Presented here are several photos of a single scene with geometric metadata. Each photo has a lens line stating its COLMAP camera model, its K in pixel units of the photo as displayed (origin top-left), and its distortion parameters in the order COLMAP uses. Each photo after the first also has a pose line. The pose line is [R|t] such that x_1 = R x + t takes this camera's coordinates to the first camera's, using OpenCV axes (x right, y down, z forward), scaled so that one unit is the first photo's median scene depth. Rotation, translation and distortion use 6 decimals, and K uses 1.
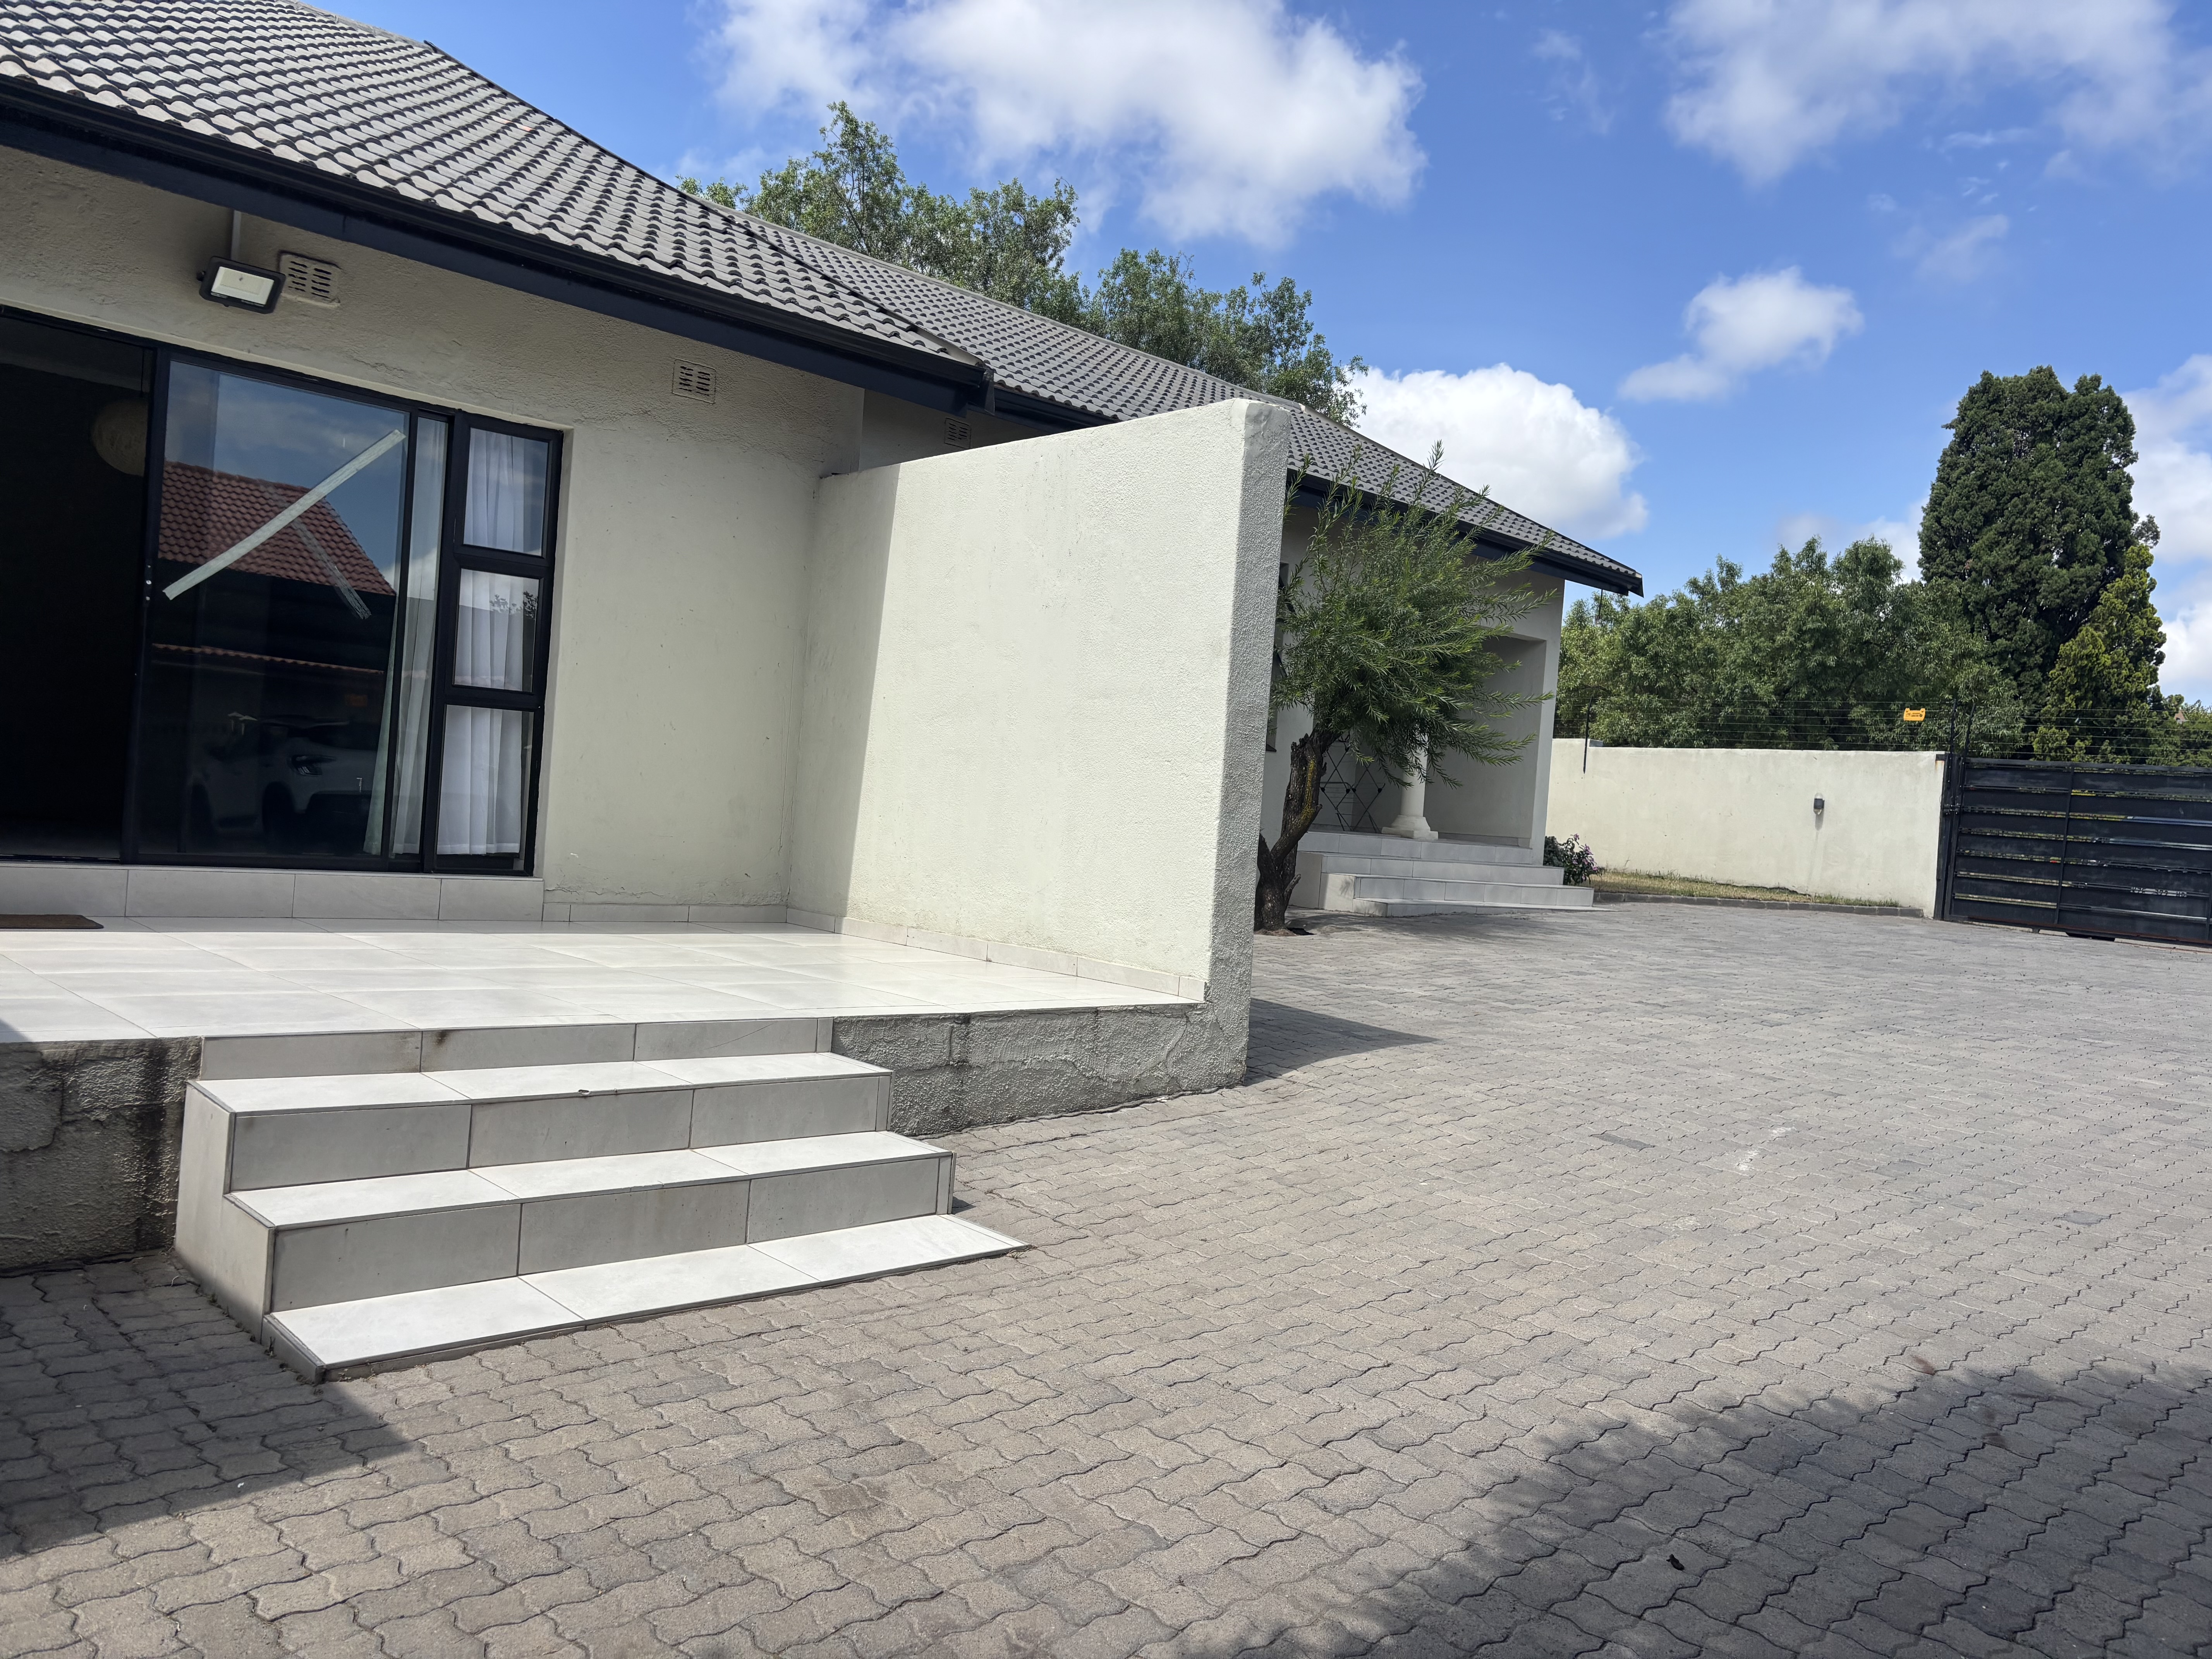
lens RADIAL K [[1663.2, 0, 1090.3], [0, 1663.2, 819.3], [0, 0, 1]] dist [0.019072, 0.001408]
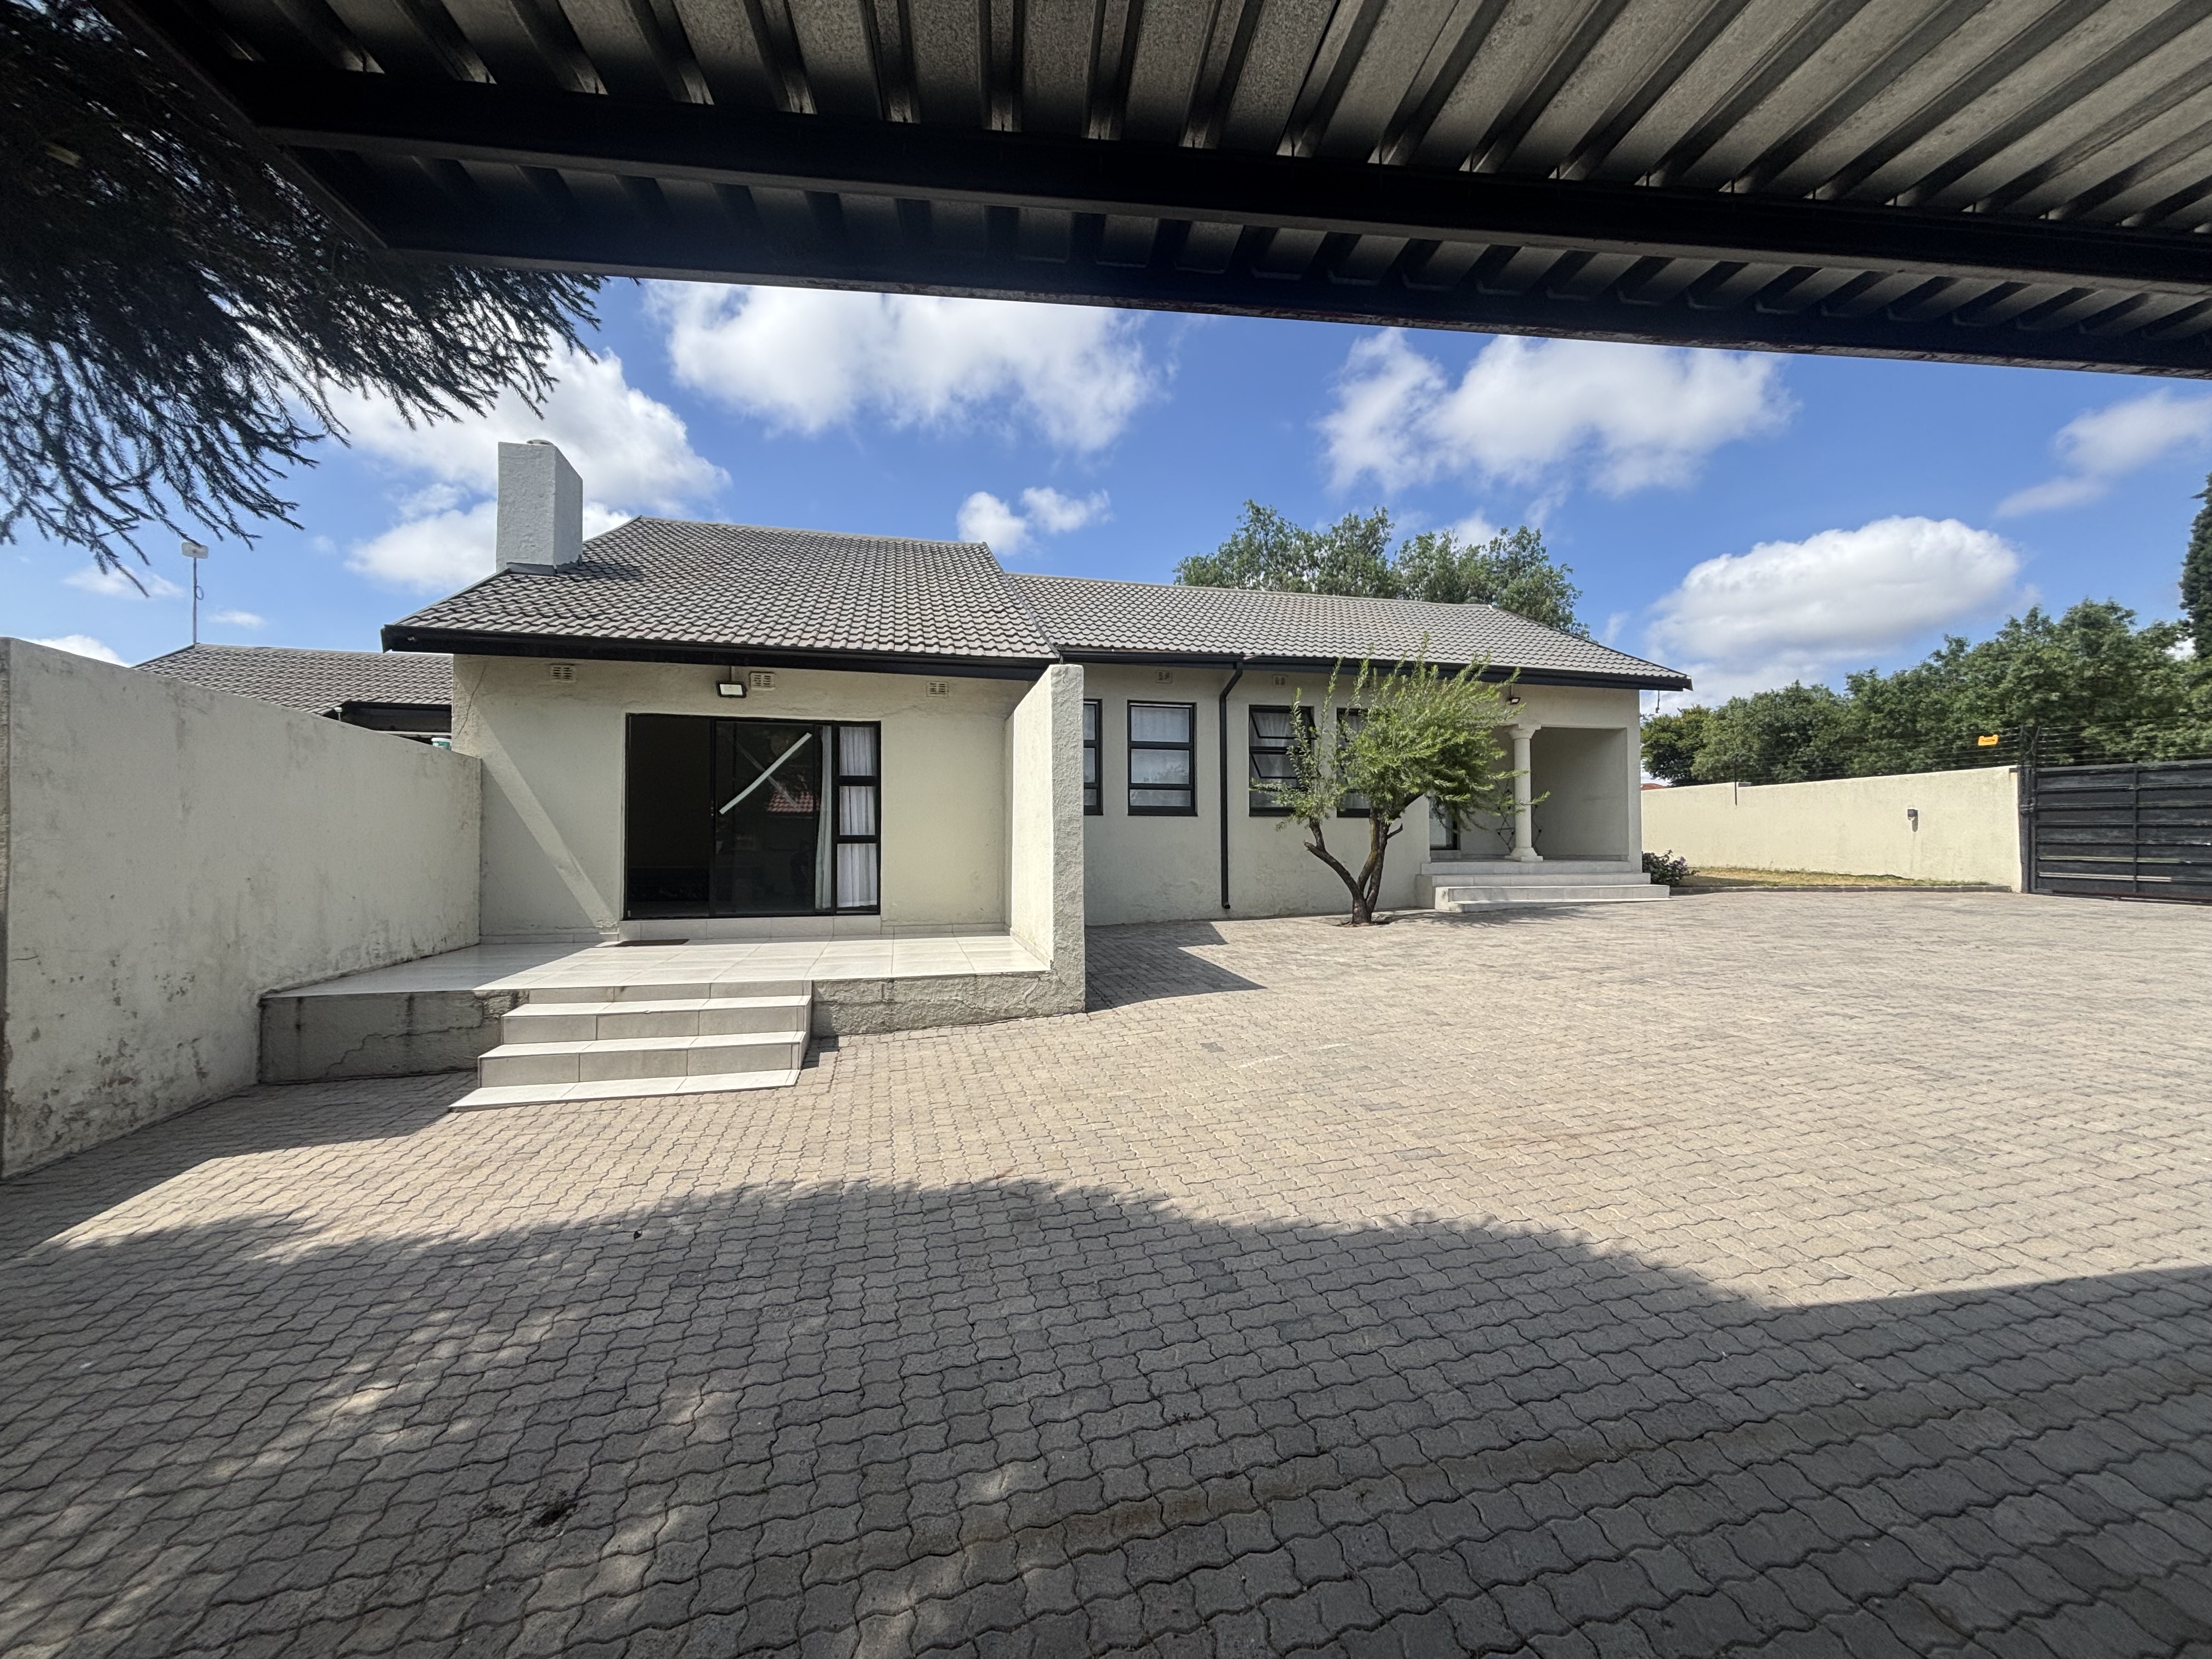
lens RADIAL K [[877.9, 0, 1113.2], [0, 877.9, 837.0], [0, 0, 1]] dist [0.000429, -0.001748]
pose [[0.866465, -0.081296, -0.492574, 0.255474], [0.065440, 0.996634, -0.049374, 0.003448], [0.494930, 0.010547, 0.868869, 0.051476]]
